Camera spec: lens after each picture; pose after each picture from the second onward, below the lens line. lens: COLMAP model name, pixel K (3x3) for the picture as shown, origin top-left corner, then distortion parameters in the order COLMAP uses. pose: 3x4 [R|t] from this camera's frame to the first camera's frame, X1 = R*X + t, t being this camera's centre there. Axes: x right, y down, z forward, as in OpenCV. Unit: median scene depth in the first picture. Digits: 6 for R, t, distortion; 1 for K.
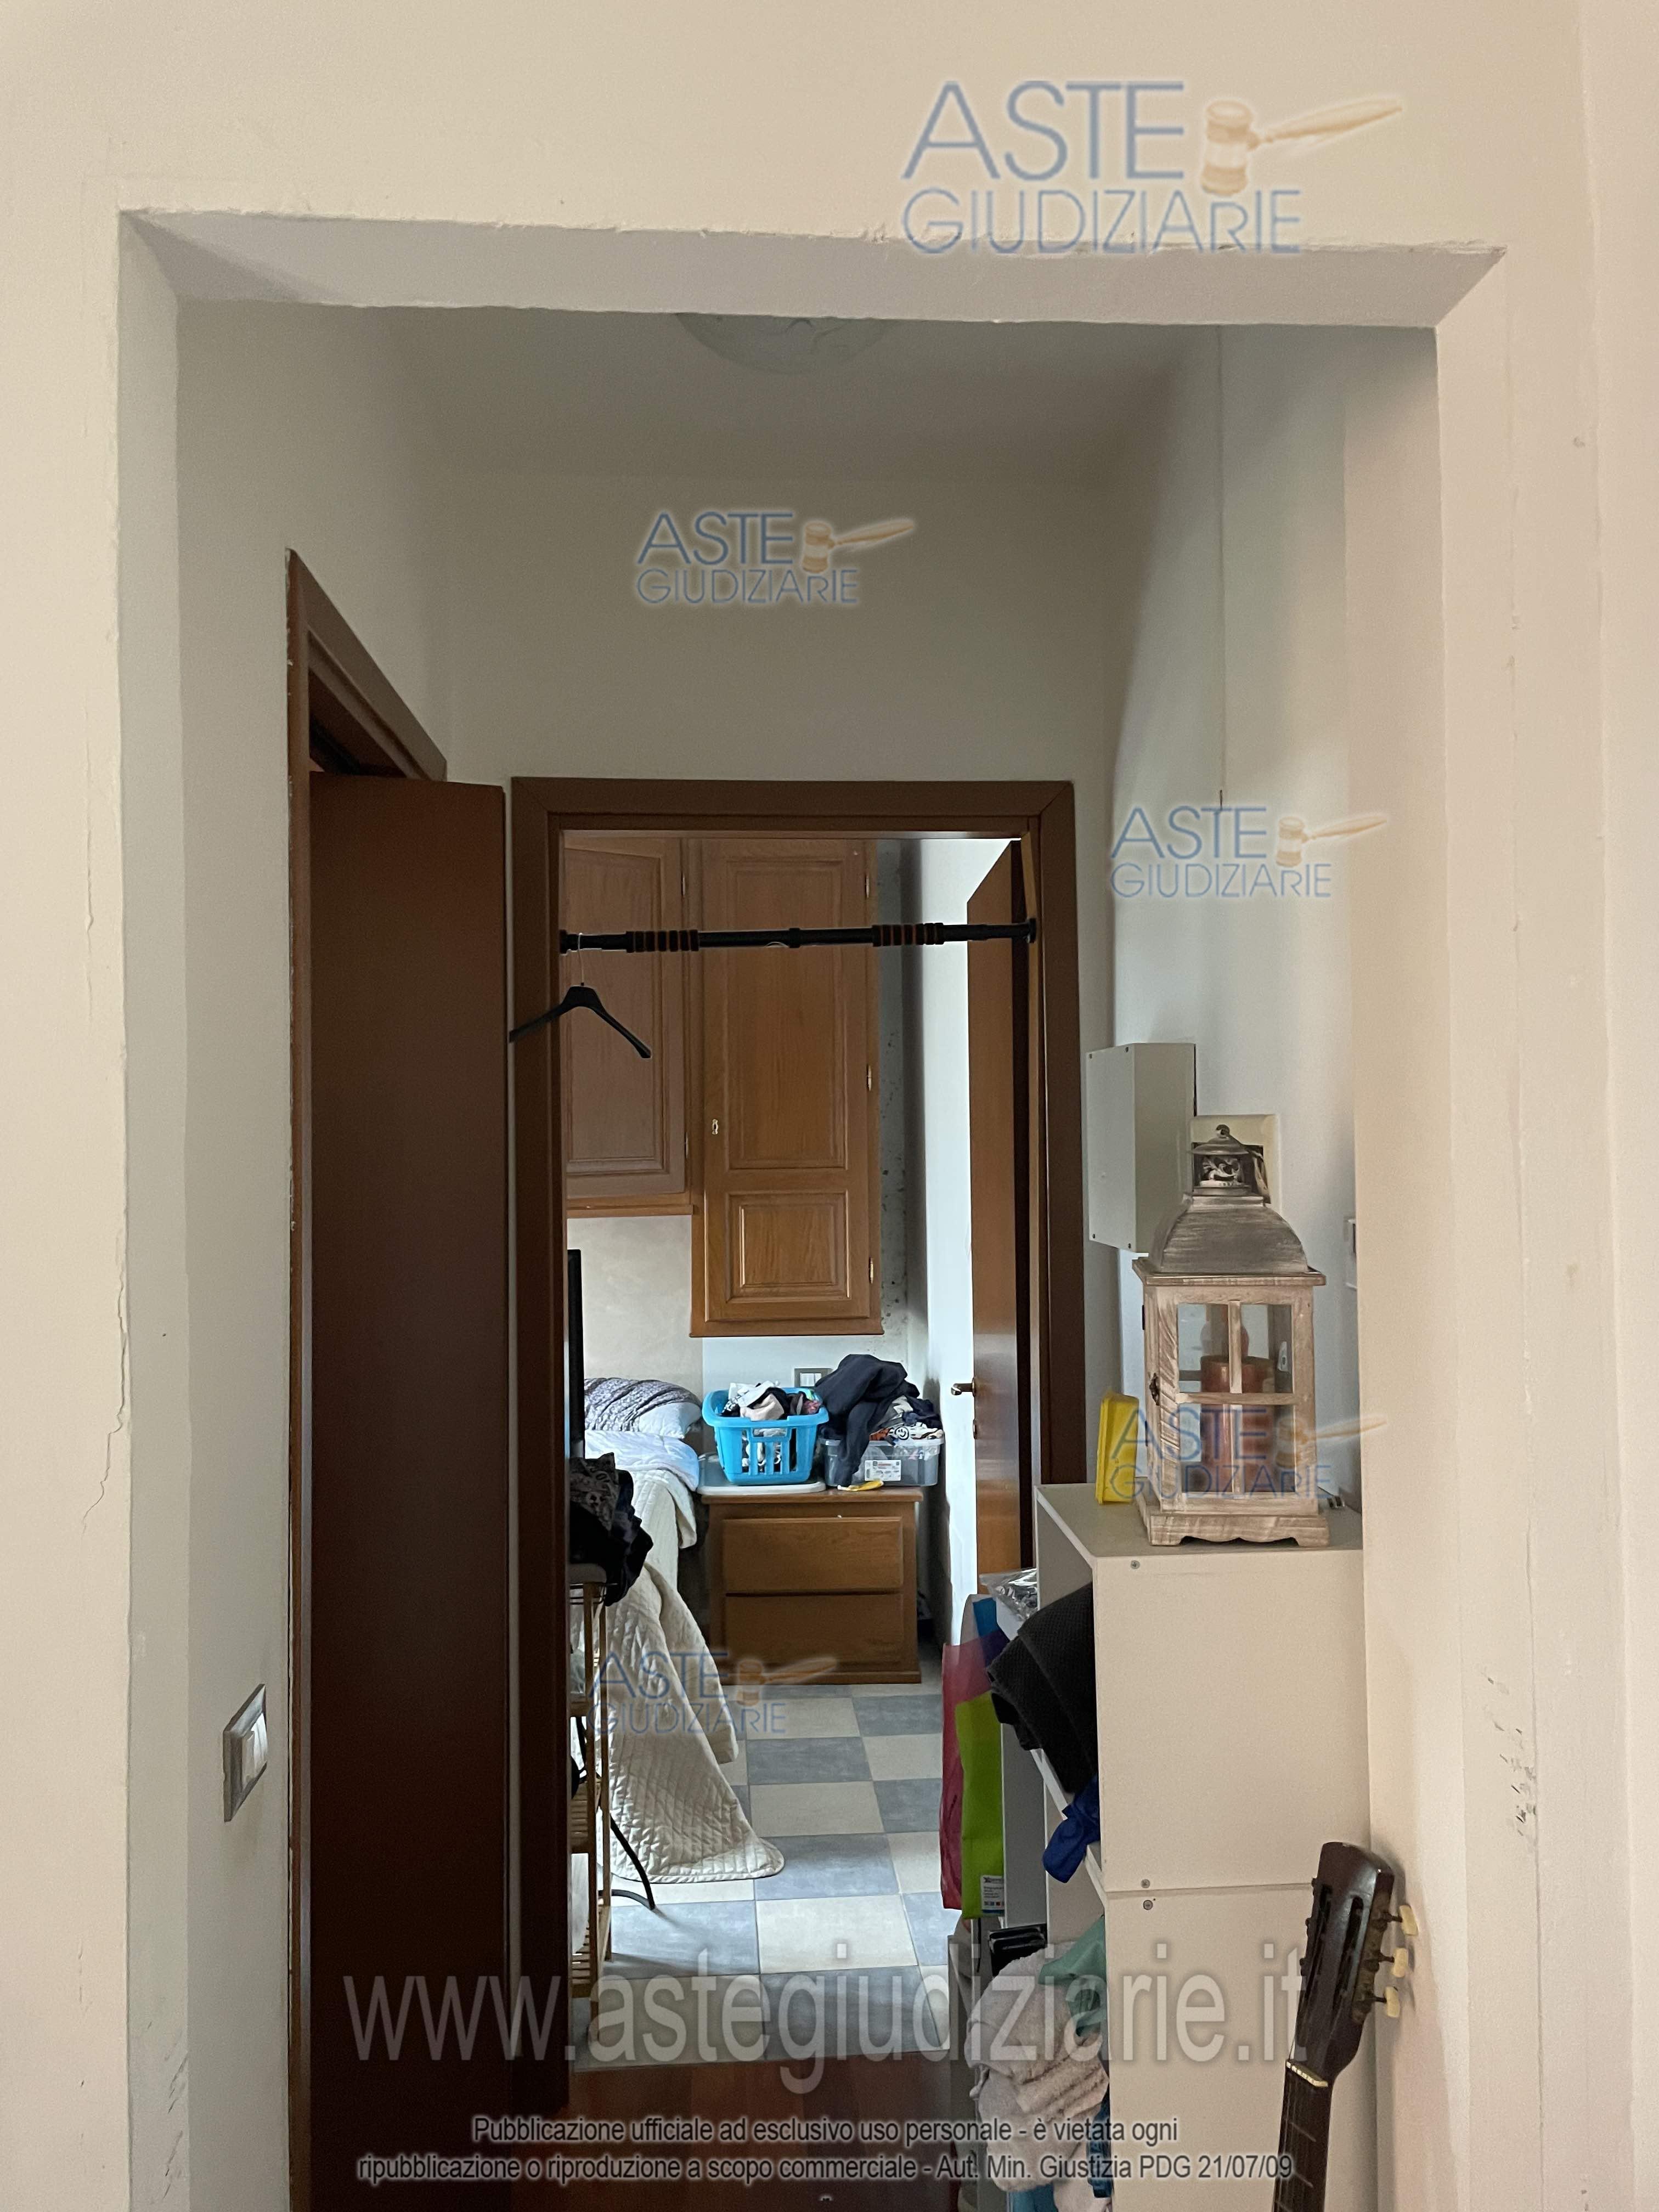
lens RADIAL K [[1673.3, 0, 829.5], [0, 1673.3, 1106.0], [0, 0, 1]] dist [0.000570, 0.000003]
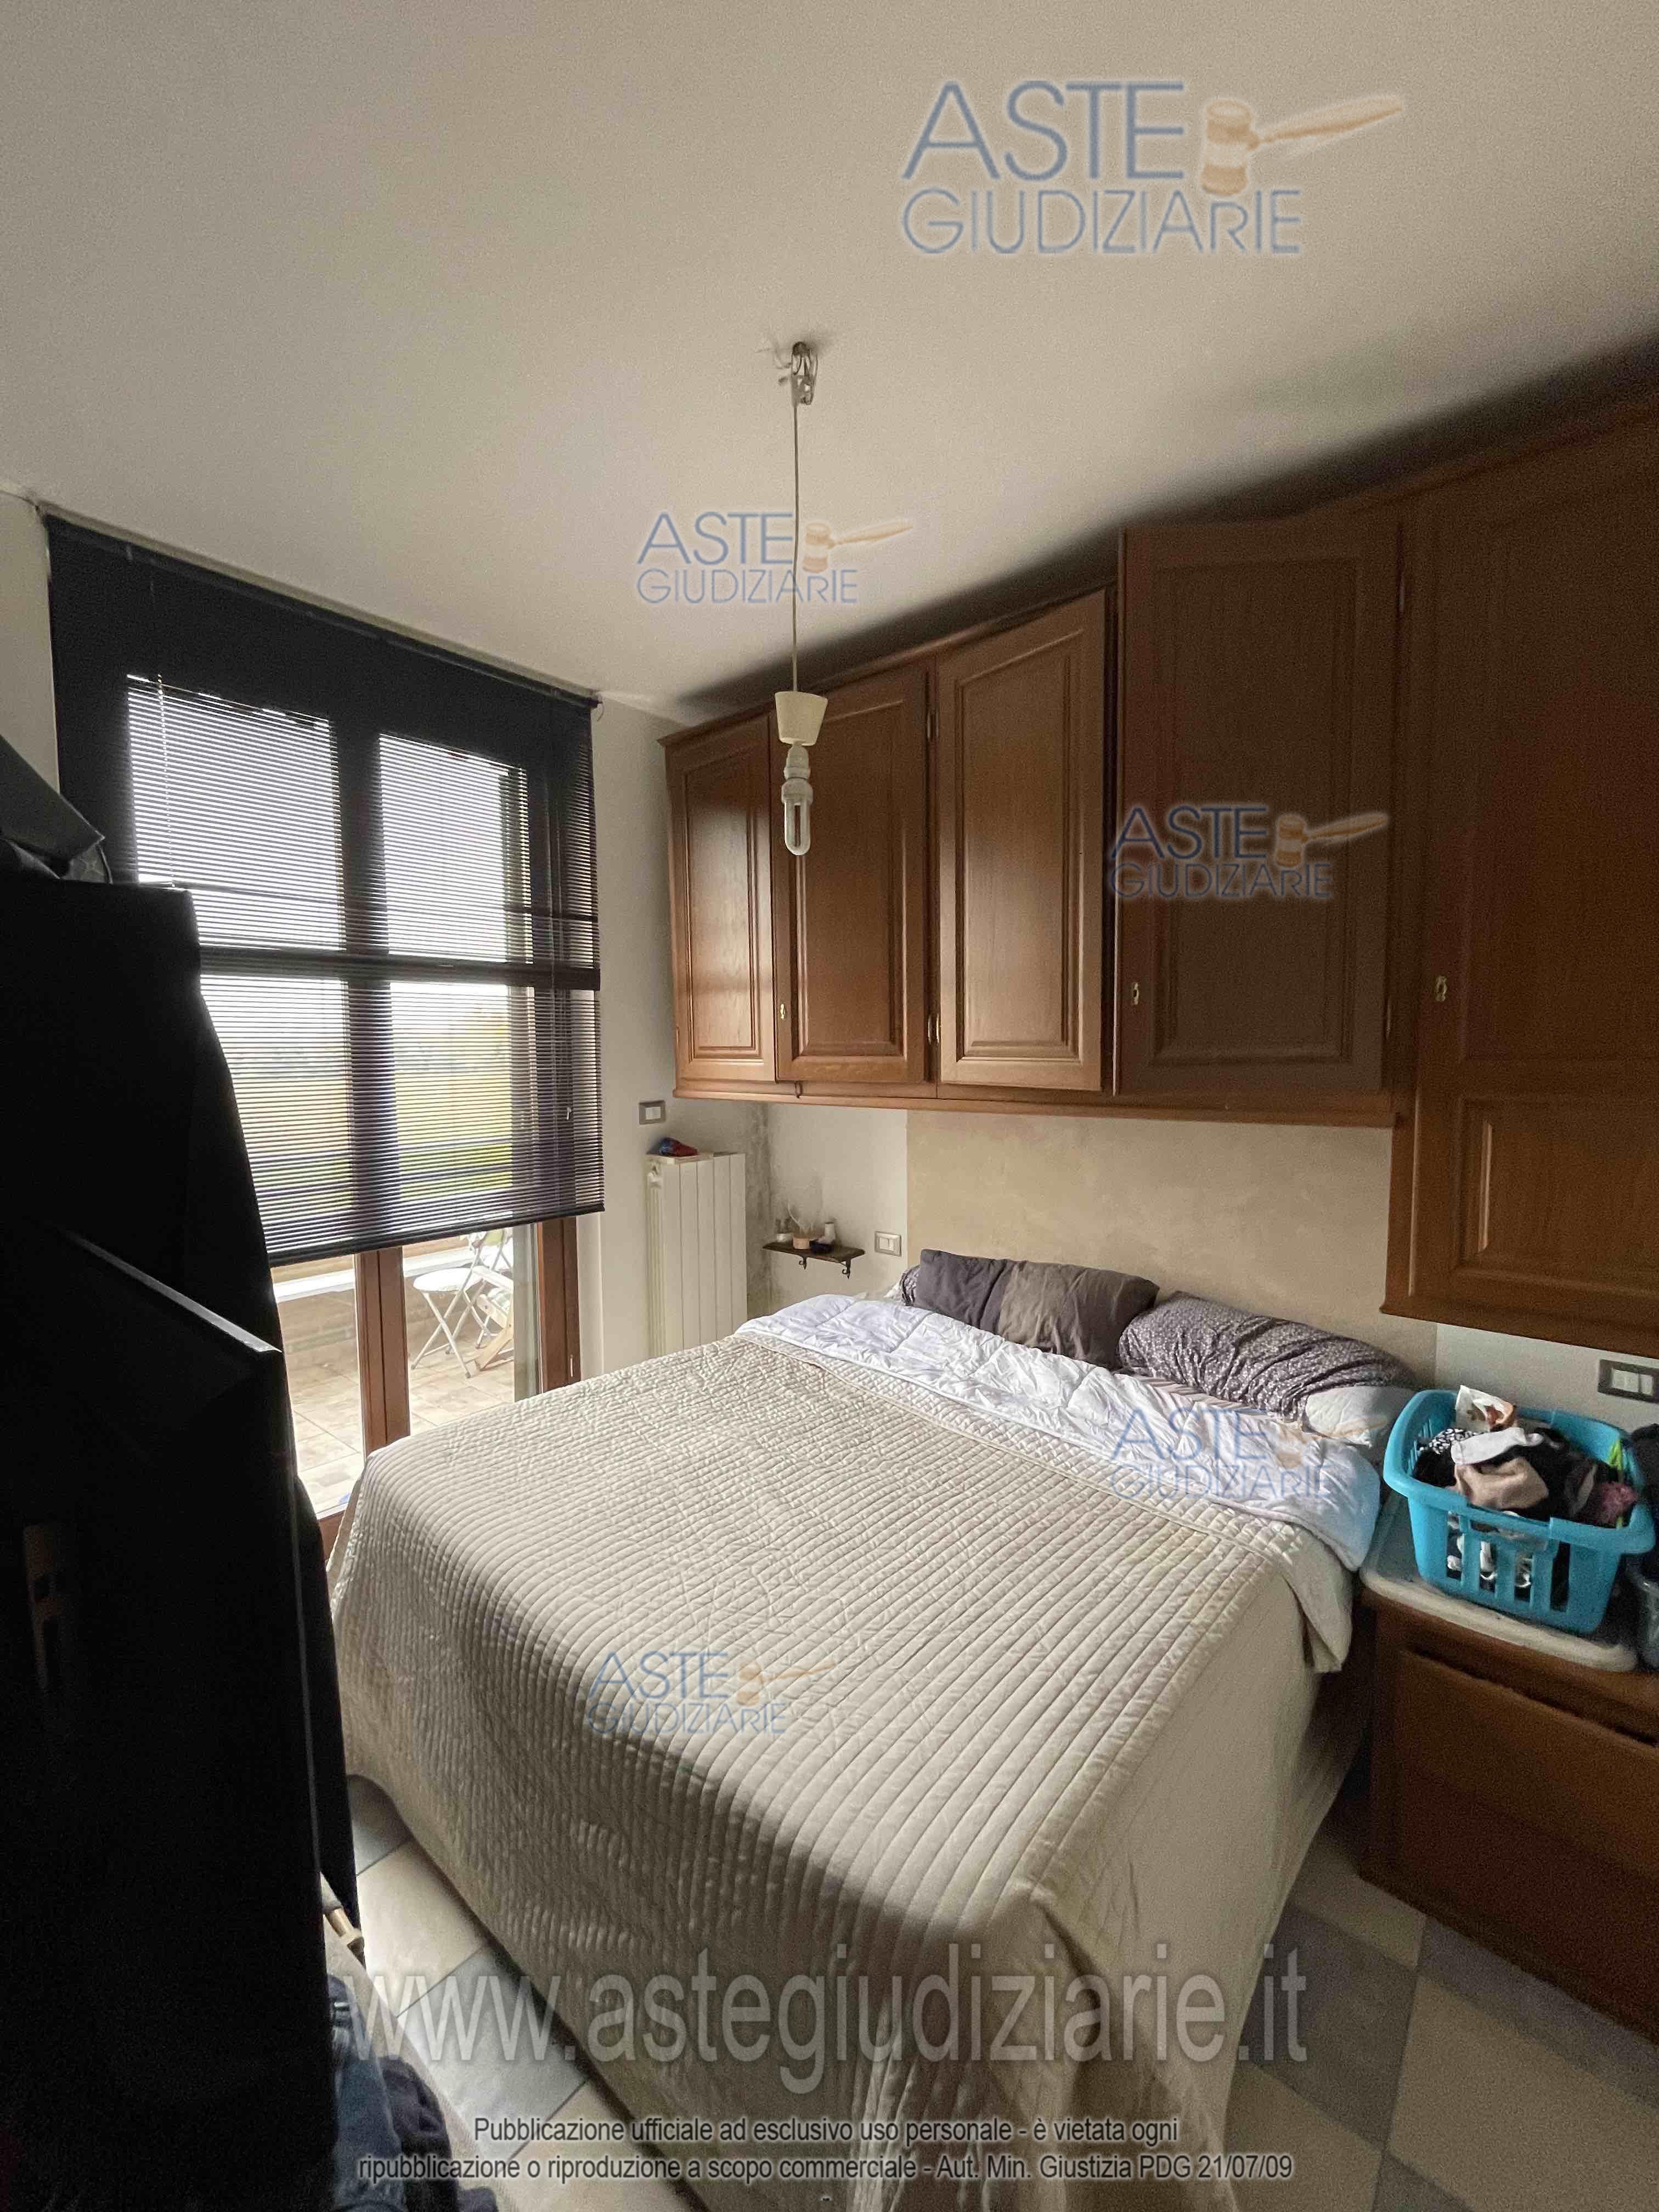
lens RADIAL K [[902.1, 0, 829.5], [0, 902.1, 1106.0], [0, 0, 1]] dist [0.000819, 0.000422]
pose [[0.714623, 0.055000, -0.697345, 0.004618], [0.012890, 0.995700, 0.091741, 0.023272], [0.699391, -0.074549, 0.710840, 0.633074]]
